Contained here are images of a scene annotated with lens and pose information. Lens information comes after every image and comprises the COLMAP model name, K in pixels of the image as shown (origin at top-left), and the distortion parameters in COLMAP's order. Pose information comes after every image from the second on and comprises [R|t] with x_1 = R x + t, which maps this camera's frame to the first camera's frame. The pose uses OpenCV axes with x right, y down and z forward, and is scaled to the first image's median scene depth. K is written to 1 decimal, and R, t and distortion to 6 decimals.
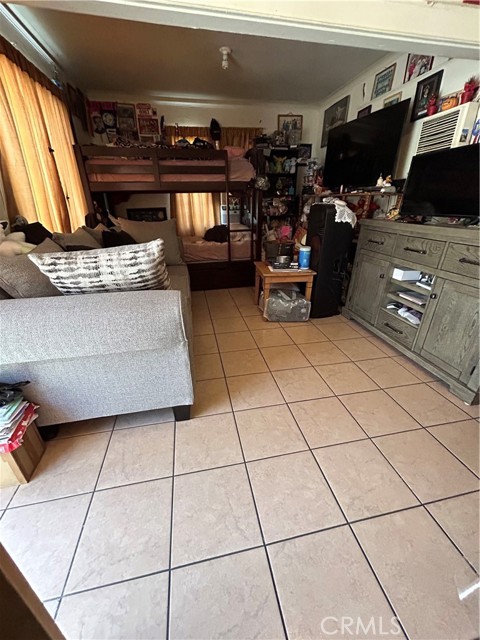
lens RADIAL K [[258.1, 0, 240.0], [0, 258.1, 320.0], [0, 0, 1]] dist [0.000416, 0.000327]
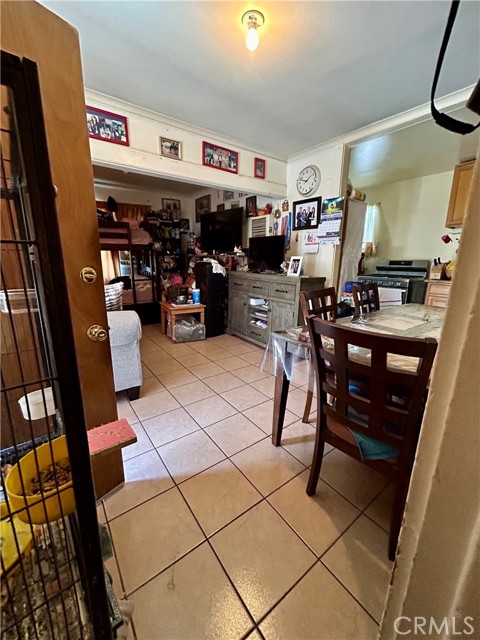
lens RADIAL K [[258.1, 0, 240.0], [0, 258.1, 320.0], [0, 0, 1]] dist [0.000416, 0.000327]
pose [[0.907448, -0.082426, 0.412000, -0.135962], [0.157345, 0.975881, -0.151322, 0.145387], [-0.389590, 0.202143, 0.898531, -0.369249]]
